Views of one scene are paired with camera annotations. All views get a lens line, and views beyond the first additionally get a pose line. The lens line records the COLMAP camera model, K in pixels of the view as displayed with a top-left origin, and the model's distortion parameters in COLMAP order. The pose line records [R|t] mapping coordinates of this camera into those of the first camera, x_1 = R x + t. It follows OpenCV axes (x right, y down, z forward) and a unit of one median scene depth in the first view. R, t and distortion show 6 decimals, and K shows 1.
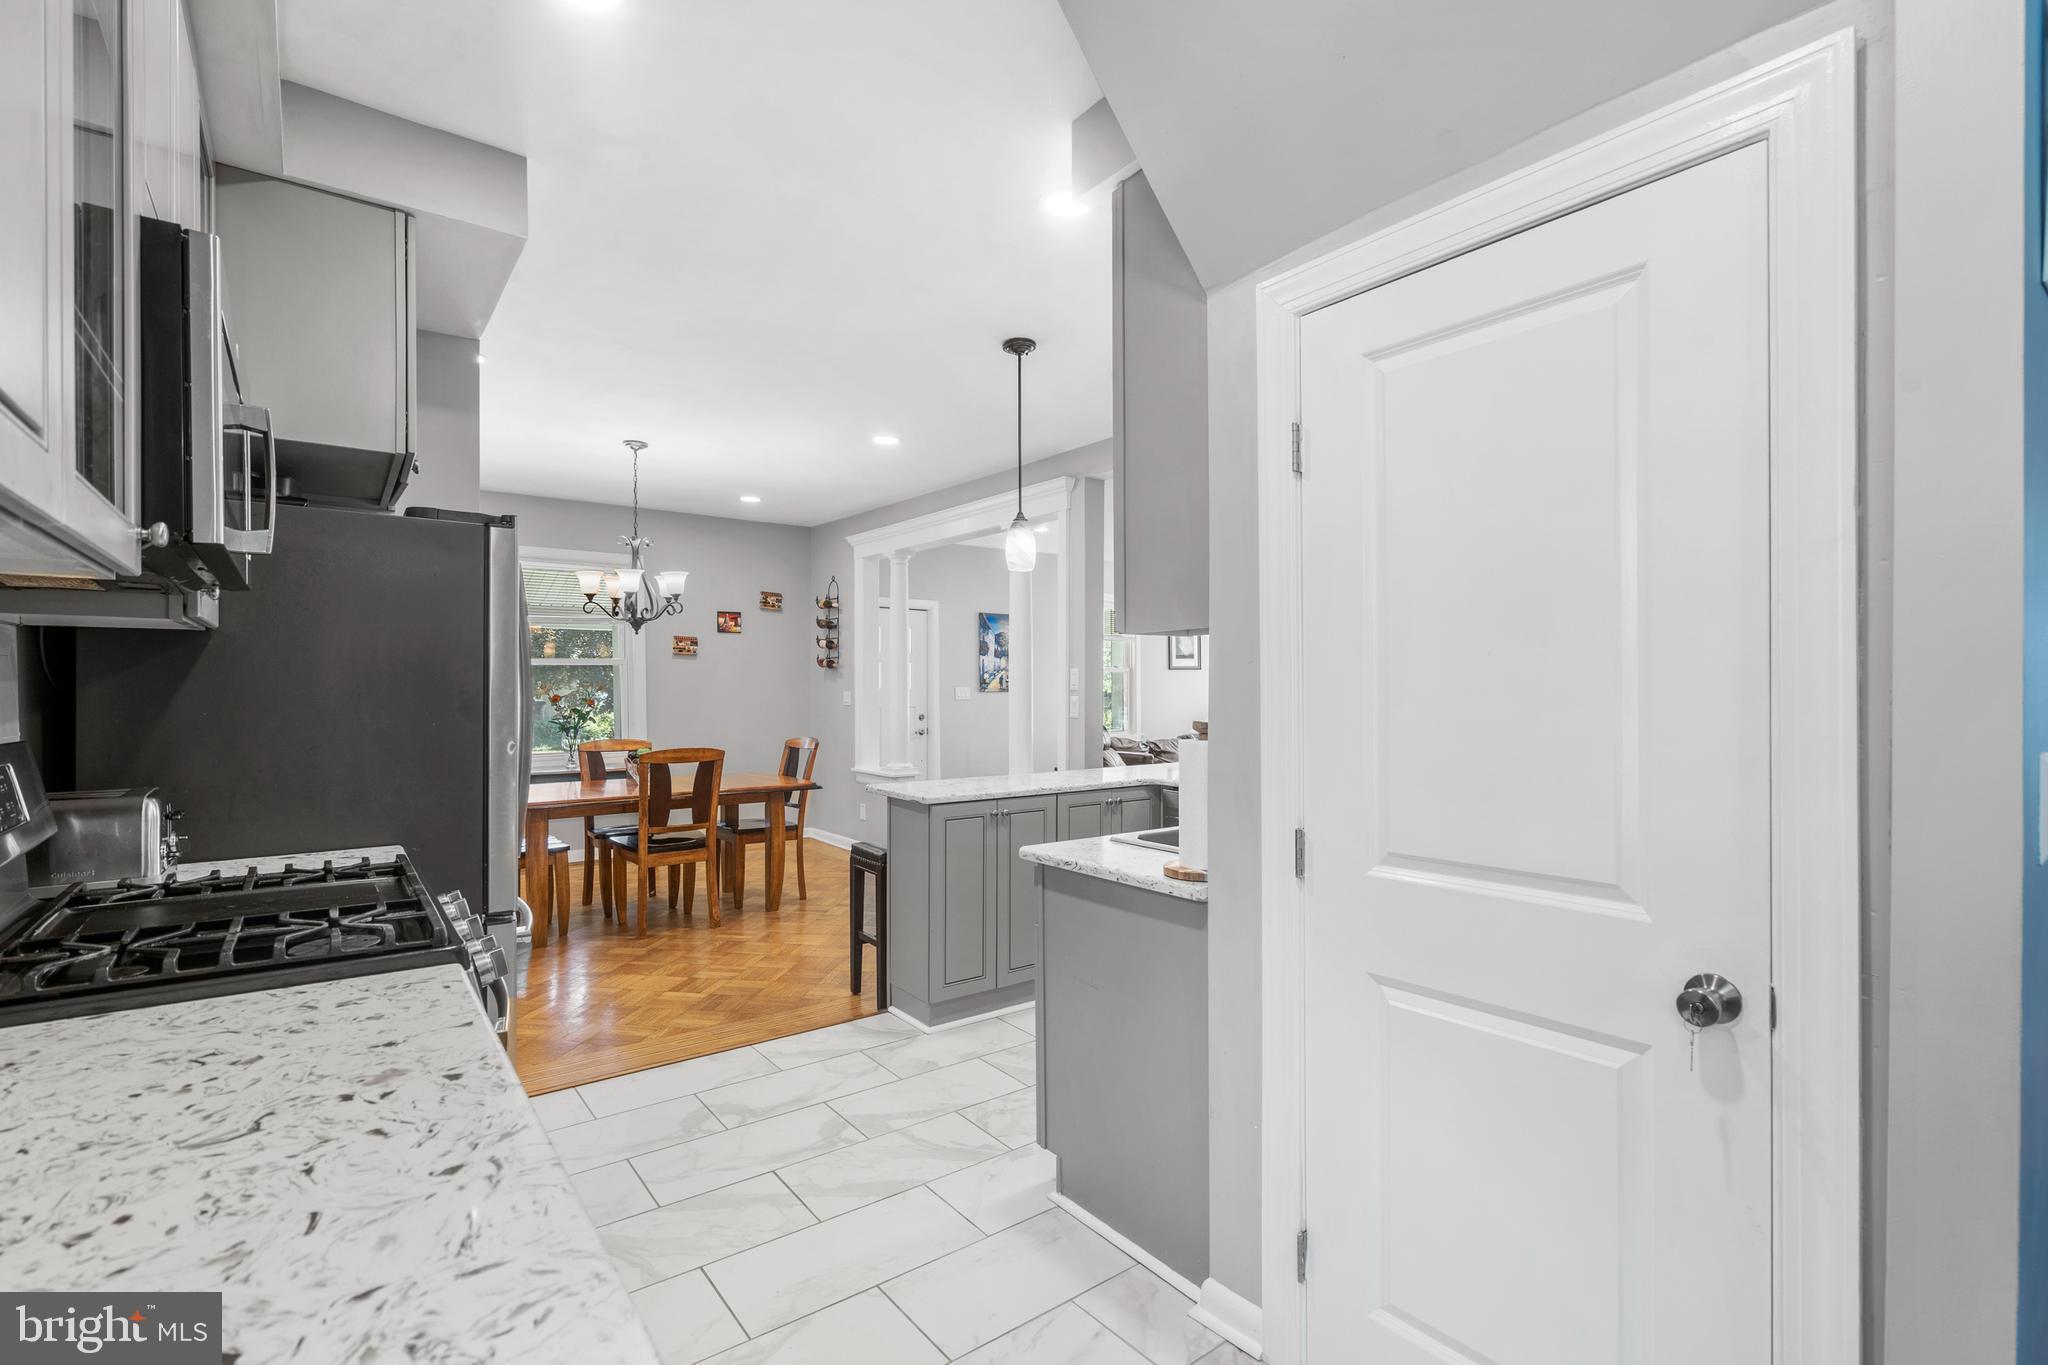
lens RADIAL K [[928.5, 0, 1024.0], [0, 928.5, 688.5], [0, 0, 1]] dist [0.001596, 0.000124]
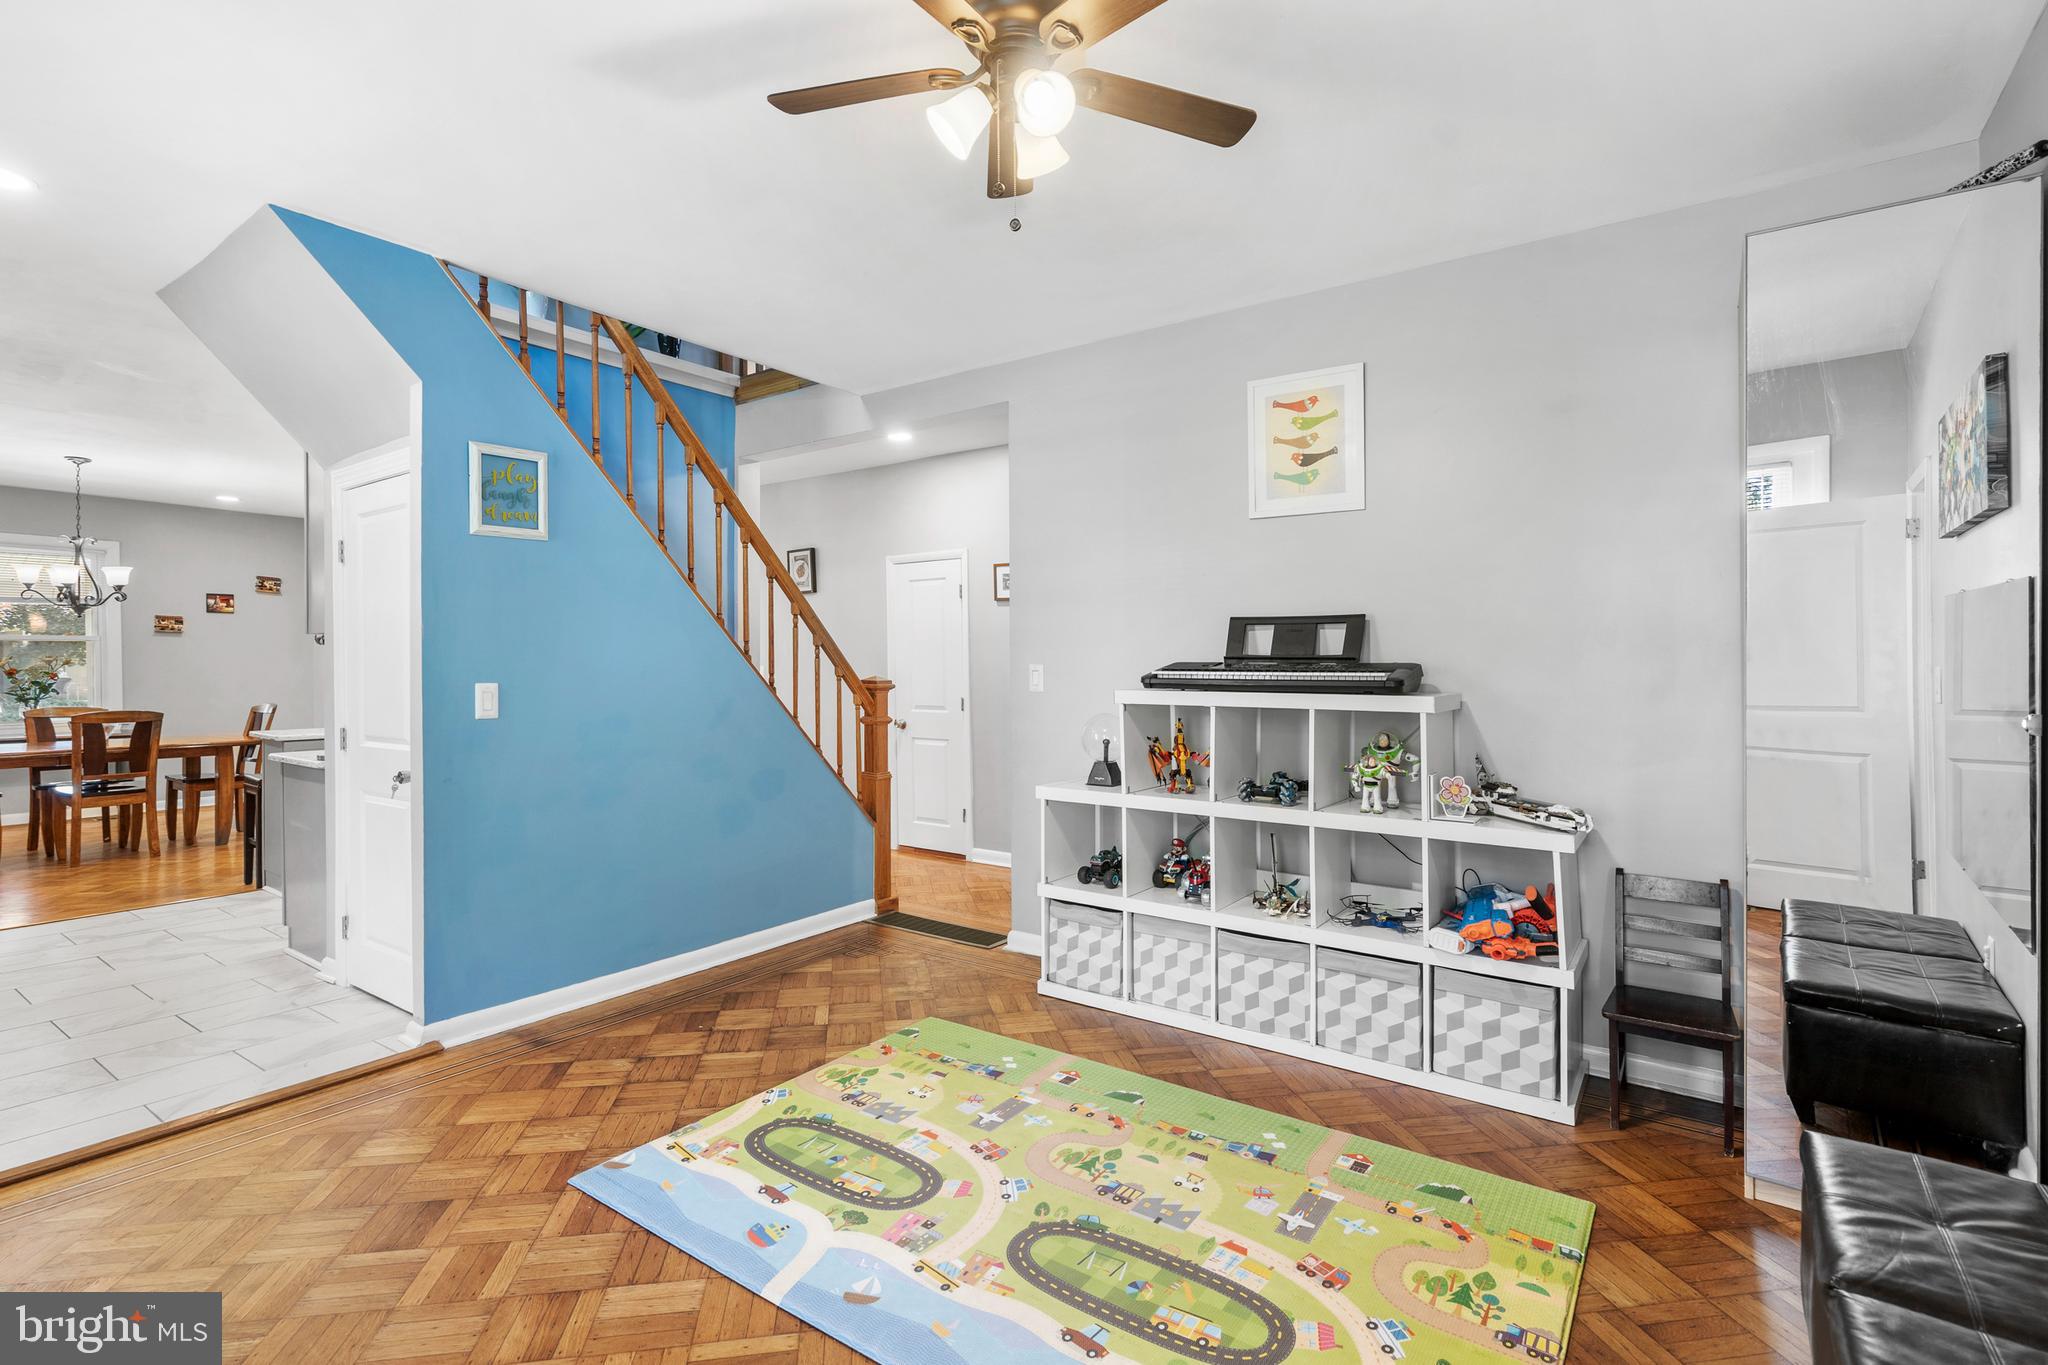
lens RADIAL K [[948.0, 0, 1018.9], [0, 948.0, 662.4], [0, 0, 1]] dist [0.004254, 0.000589]
pose [[0.957937, 0.001942, 0.286972, 0.362155], [-0.001530, 0.999997, -0.001660, -0.000452], [-0.286975, 0.001151, 0.957938, -0.485533]]
